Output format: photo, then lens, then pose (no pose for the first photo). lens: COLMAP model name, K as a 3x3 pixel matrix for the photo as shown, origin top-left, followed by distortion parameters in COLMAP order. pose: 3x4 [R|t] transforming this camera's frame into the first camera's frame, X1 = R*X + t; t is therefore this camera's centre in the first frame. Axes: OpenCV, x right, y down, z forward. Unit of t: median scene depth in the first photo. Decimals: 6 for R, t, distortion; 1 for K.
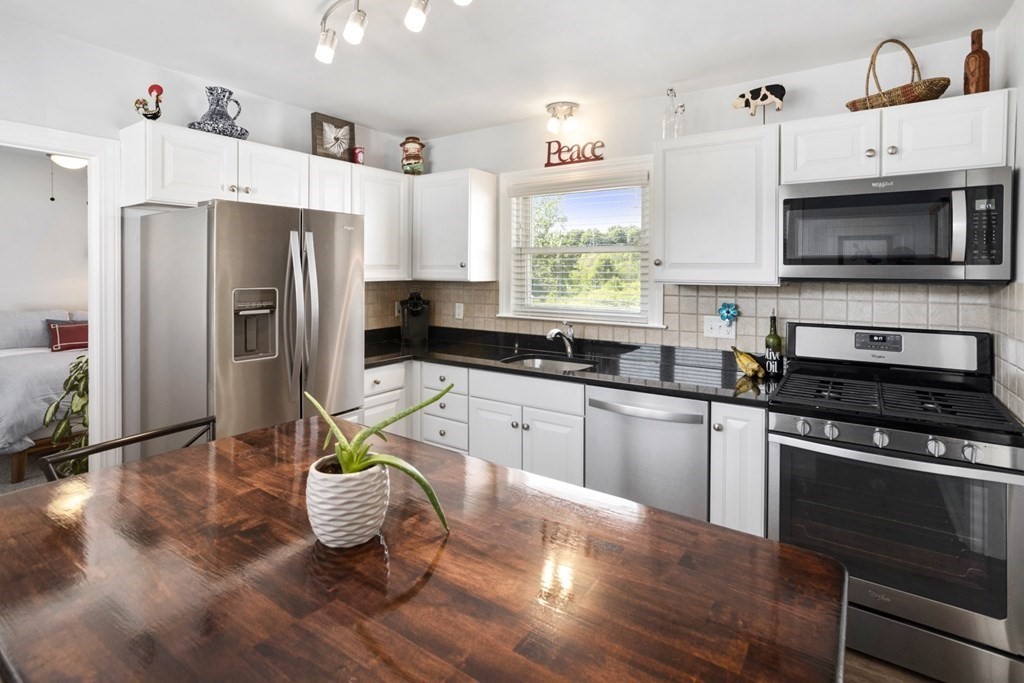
lens RADIAL K [[515.5, 0, 512.4], [0, 515.5, 270.4], [0, 0, 1]] dist [-0.053635, 0.043293]
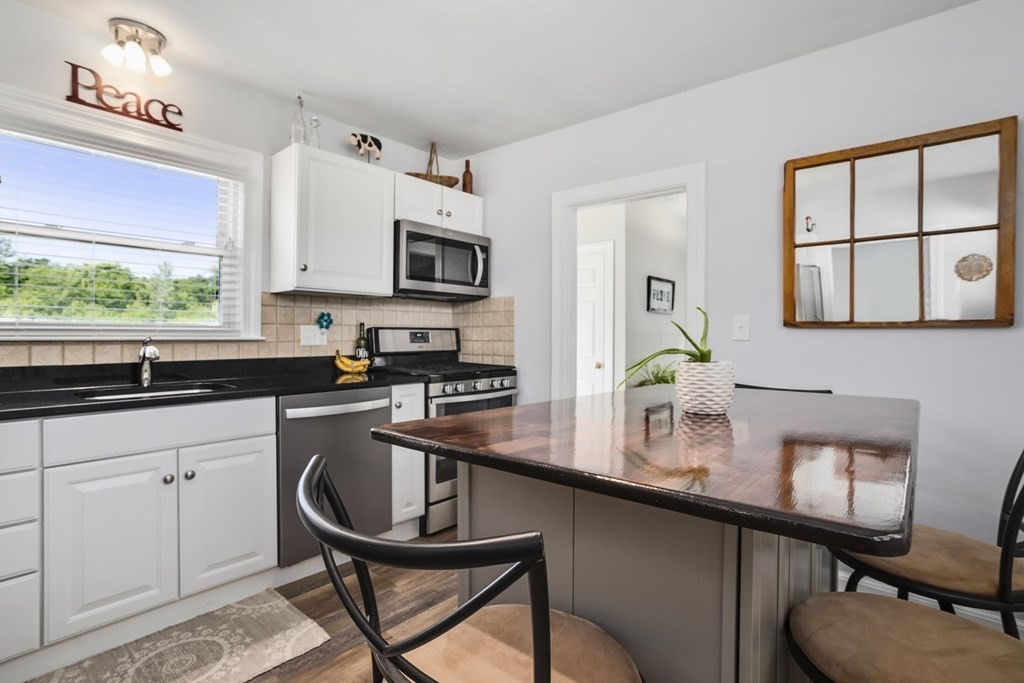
lens RADIAL K [[502.2, 0, 510.8], [0, 502.2, 331.7], [0, 0, 1]] dist [-0.058288, 0.039118]
pose [[0.097250, 0.003761, 0.995253, -0.528551], [-0.002608, 0.999990, -0.003524, 0.092970], [-0.995257, -0.002253, 0.097259, 0.425642]]
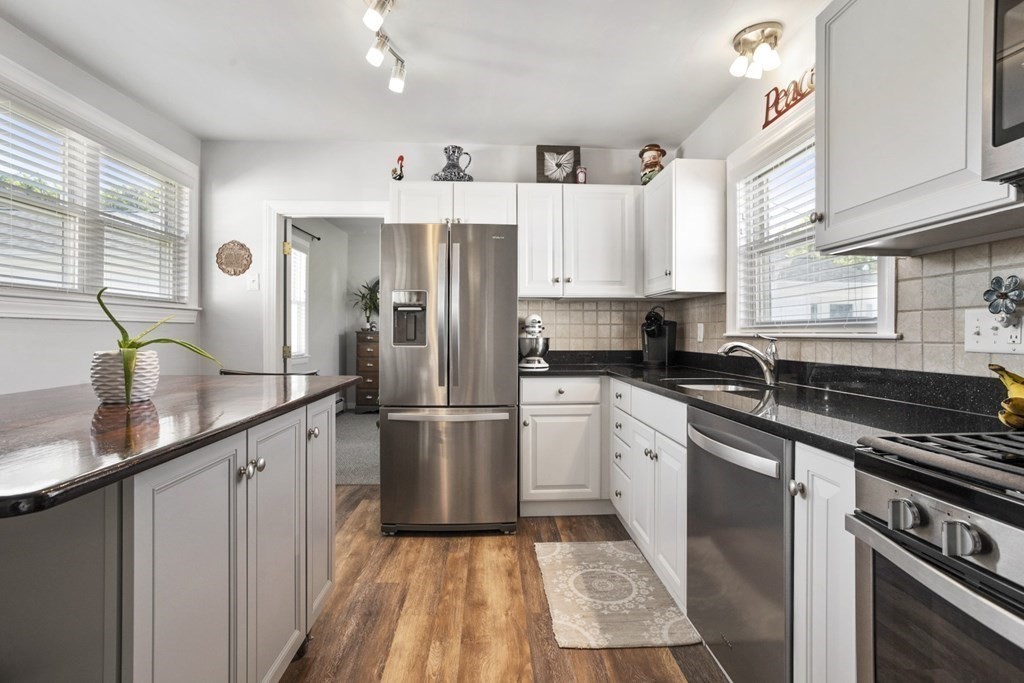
lens RADIAL K [[502.2, 0, 510.8], [0, 502.2, 331.7], [0, 0, 1]] dist [-0.058288, 0.039118]
pose [[0.600122, -0.005934, -0.799886, 0.443549], [-0.001701, 0.999961, -0.008694, 0.103263], [0.799906, 0.006578, 0.600089, 0.313127]]
